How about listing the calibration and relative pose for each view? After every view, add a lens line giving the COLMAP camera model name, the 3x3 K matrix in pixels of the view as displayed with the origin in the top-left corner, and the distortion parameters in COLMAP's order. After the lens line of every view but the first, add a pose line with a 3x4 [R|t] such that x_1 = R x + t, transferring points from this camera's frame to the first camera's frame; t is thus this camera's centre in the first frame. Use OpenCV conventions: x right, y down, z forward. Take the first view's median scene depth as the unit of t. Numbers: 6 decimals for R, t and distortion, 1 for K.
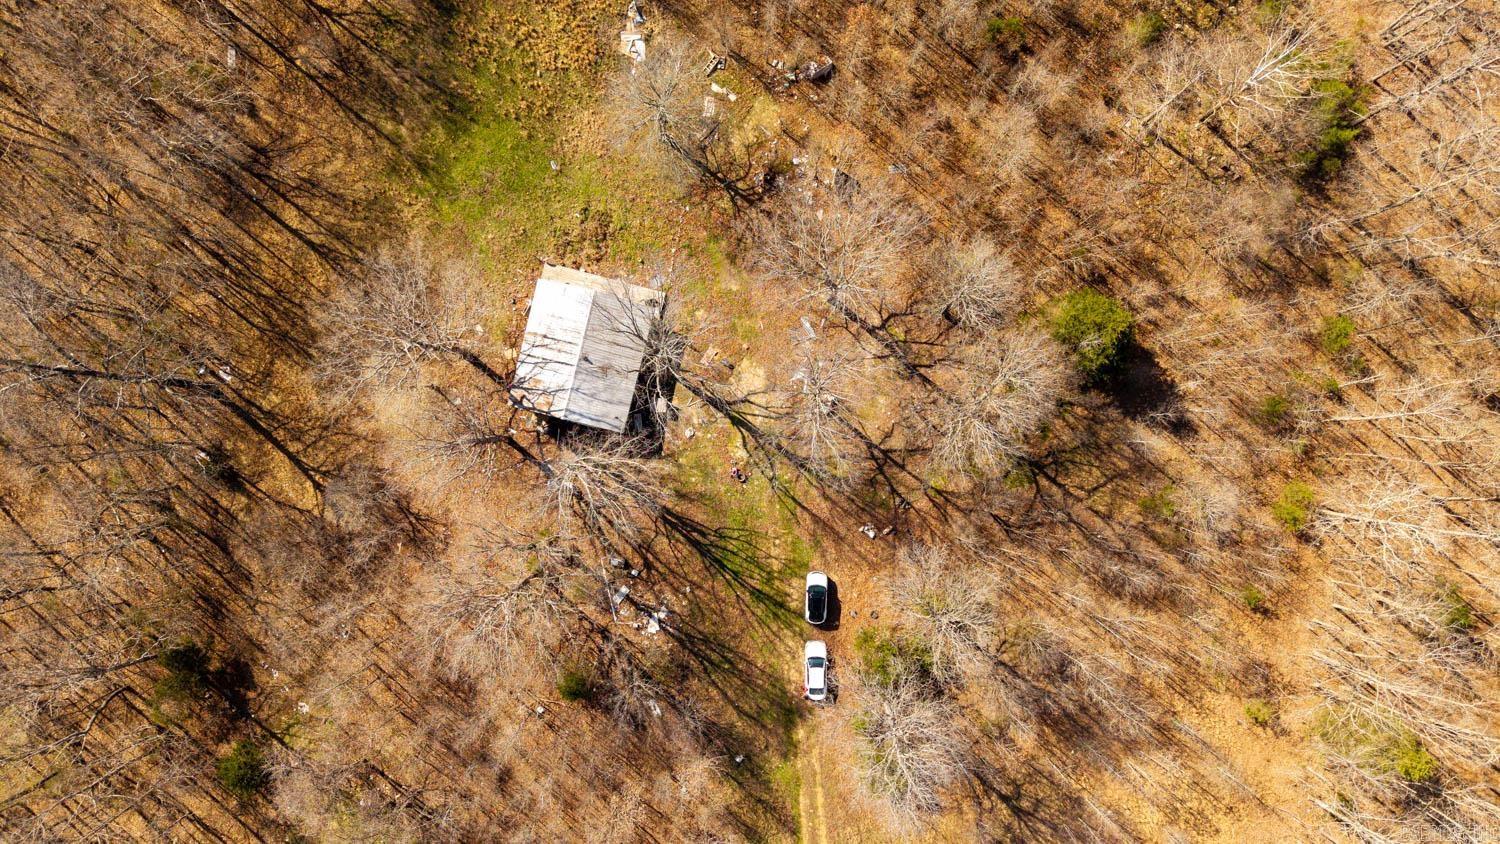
lens RADIAL K [[1016.9, 0, 750.0], [0, 1016.9, 422.0], [0, 0, 1]] dist [0.073061, -0.081581]
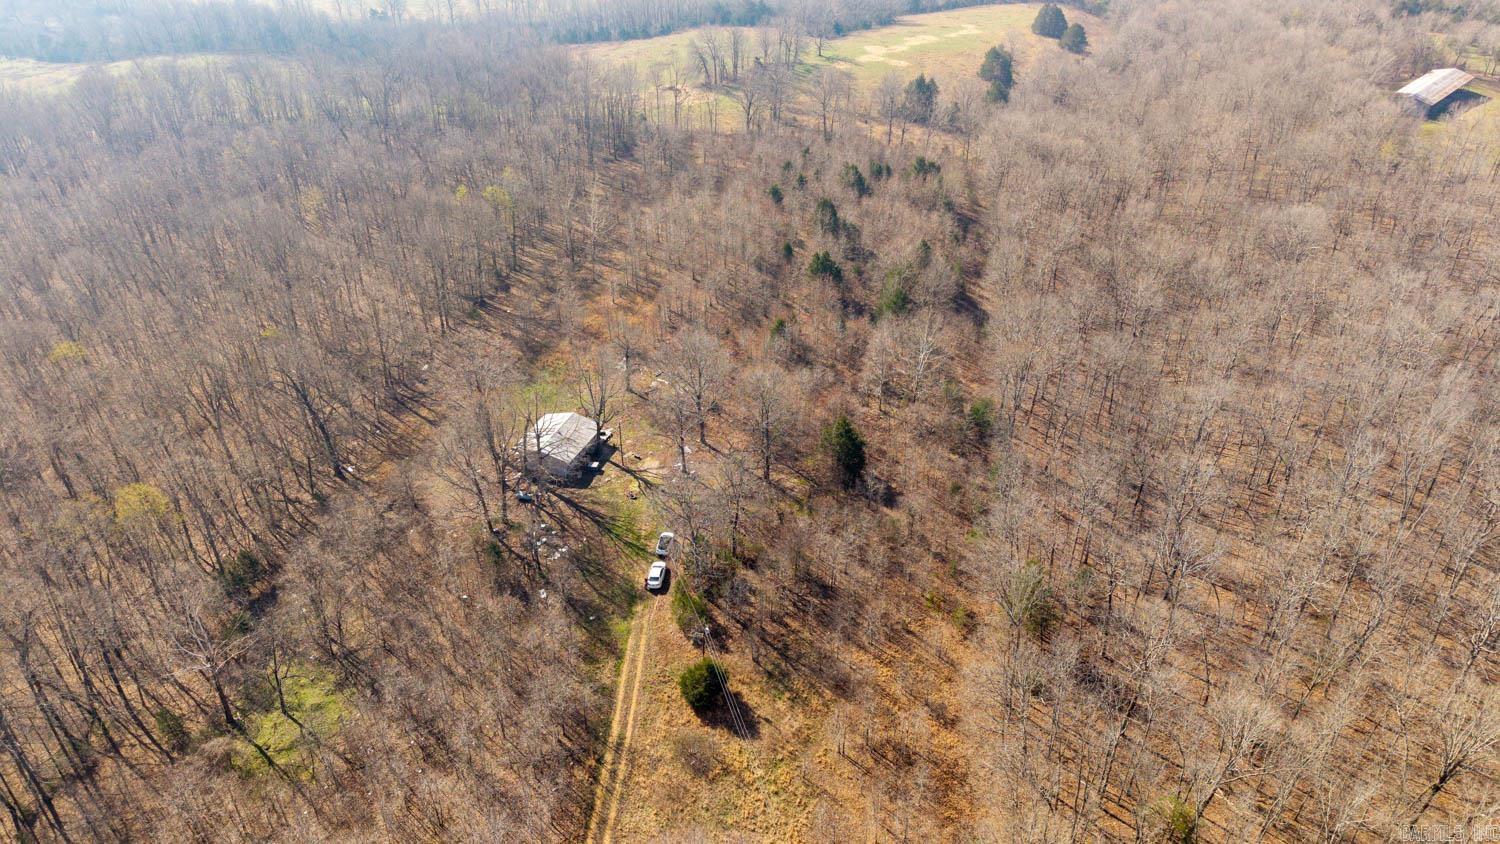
lens RADIAL K [[1016.9, 0, 750.0], [0, 1016.9, 422.0], [0, 0, 1]] dist [0.073061, -0.081581]
pose [[0.994631, 0.039674, -0.095579, 0.329409], [-0.101587, 0.550474, -0.828649, 1.323027], [0.019738, 0.833909, 0.551549, 0.001879]]
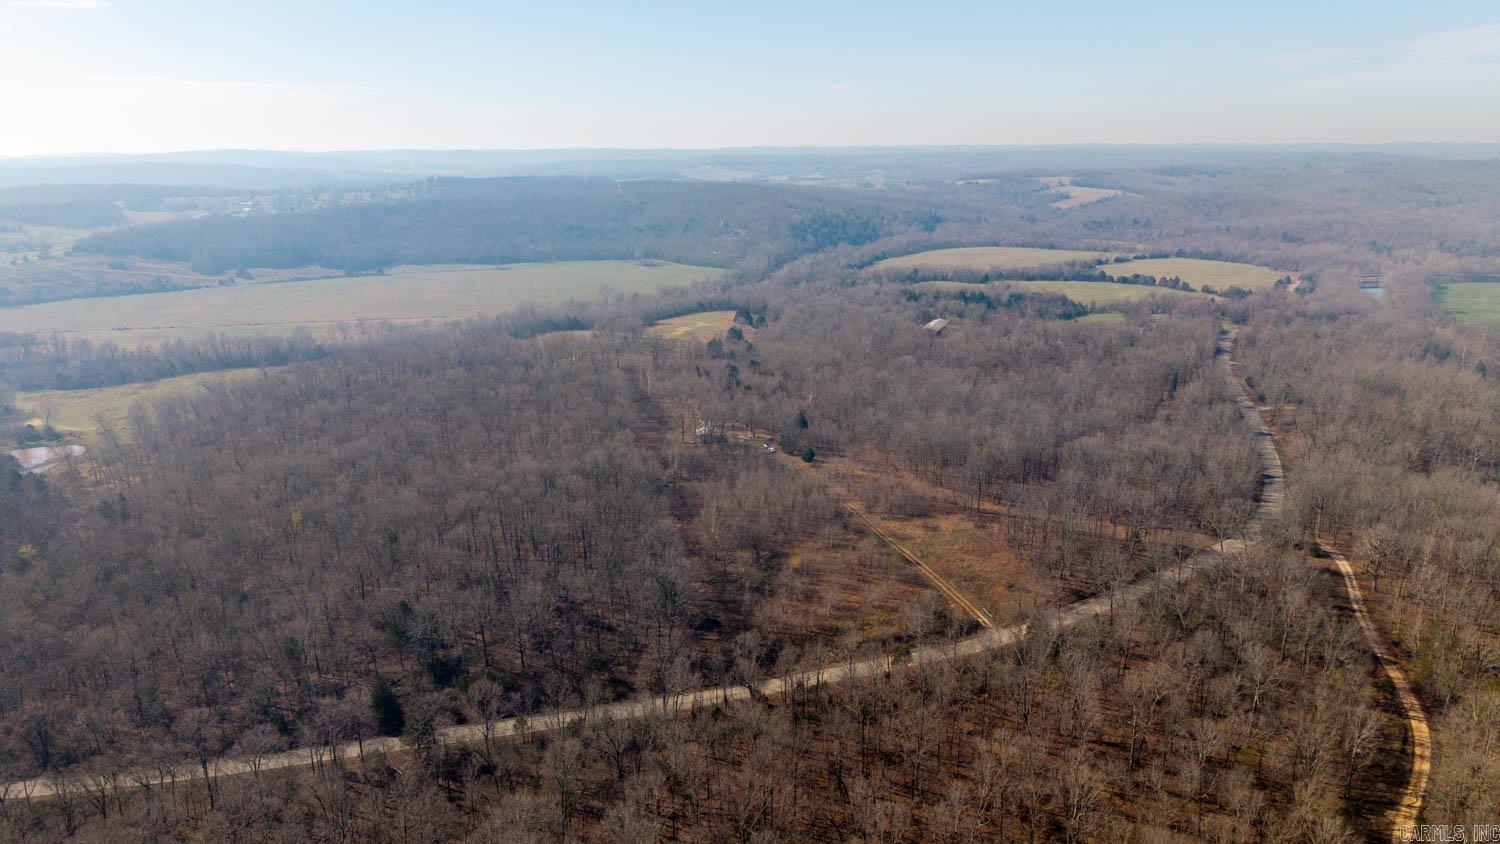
lens RADIAL K [[1016.9, 0, 750.0], [0, 1016.9, 422.0], [0, 0, 1]] dist [0.073061, -0.081581]
pose [[0.956163, -0.095924, 0.276677, -1.294590], [0.292405, 0.261643, -0.919806, 4.458203], [0.015841, 0.960386, 0.278222, -0.434288]]
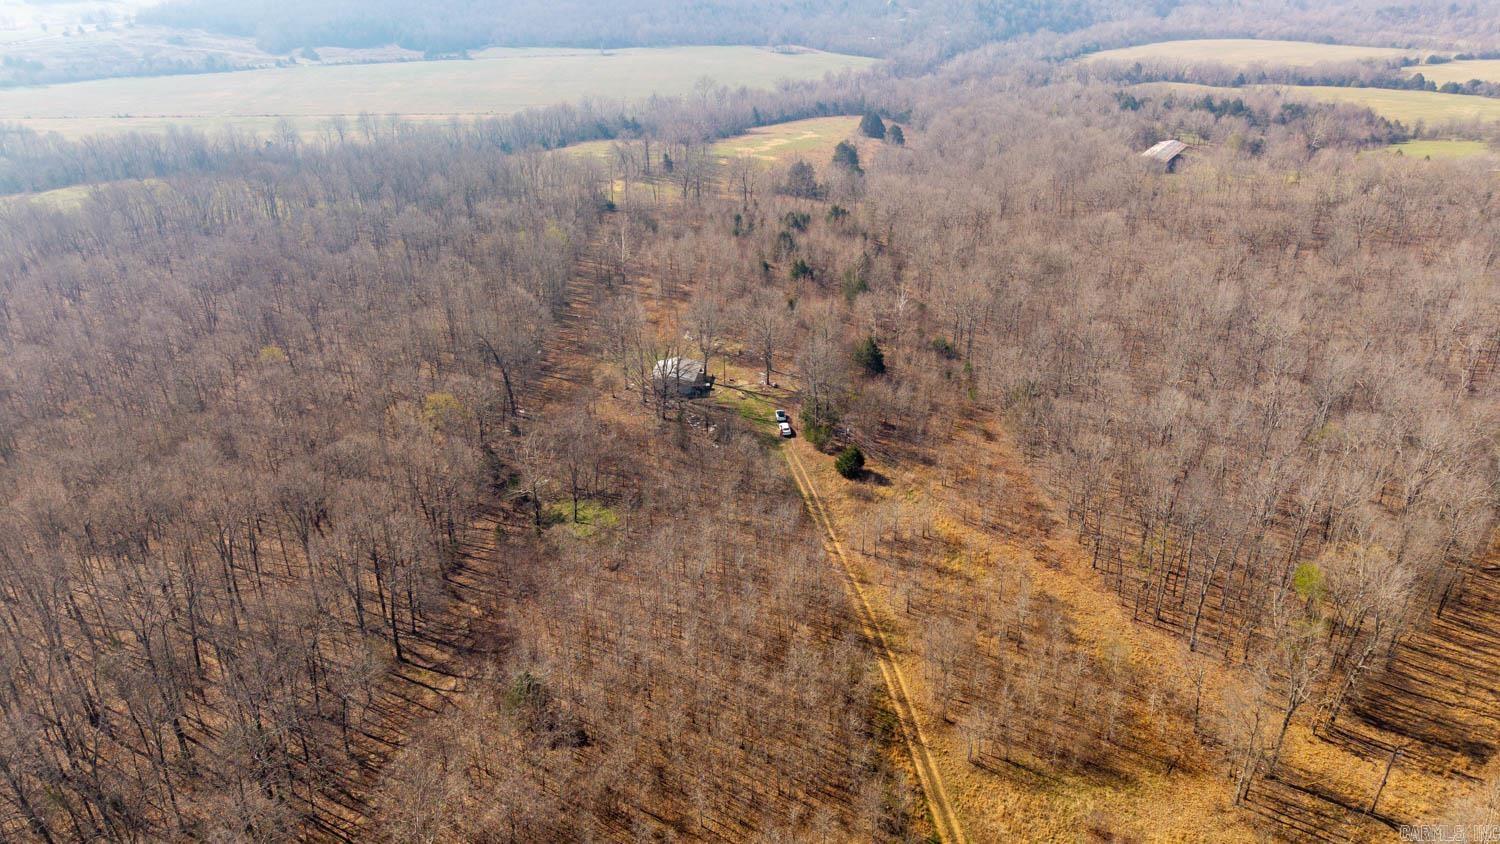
lens RADIAL K [[1031.7, 0, 750.0], [0, 1031.7, 422.0], [0, 0, 1]] dist [0.007975, -0.002524]
pose [[0.993257, -0.065736, 0.095495, -0.226079], [0.114767, 0.441016, -0.890131, 2.232893], [0.016399, 0.895089, 0.445586, -0.027363]]
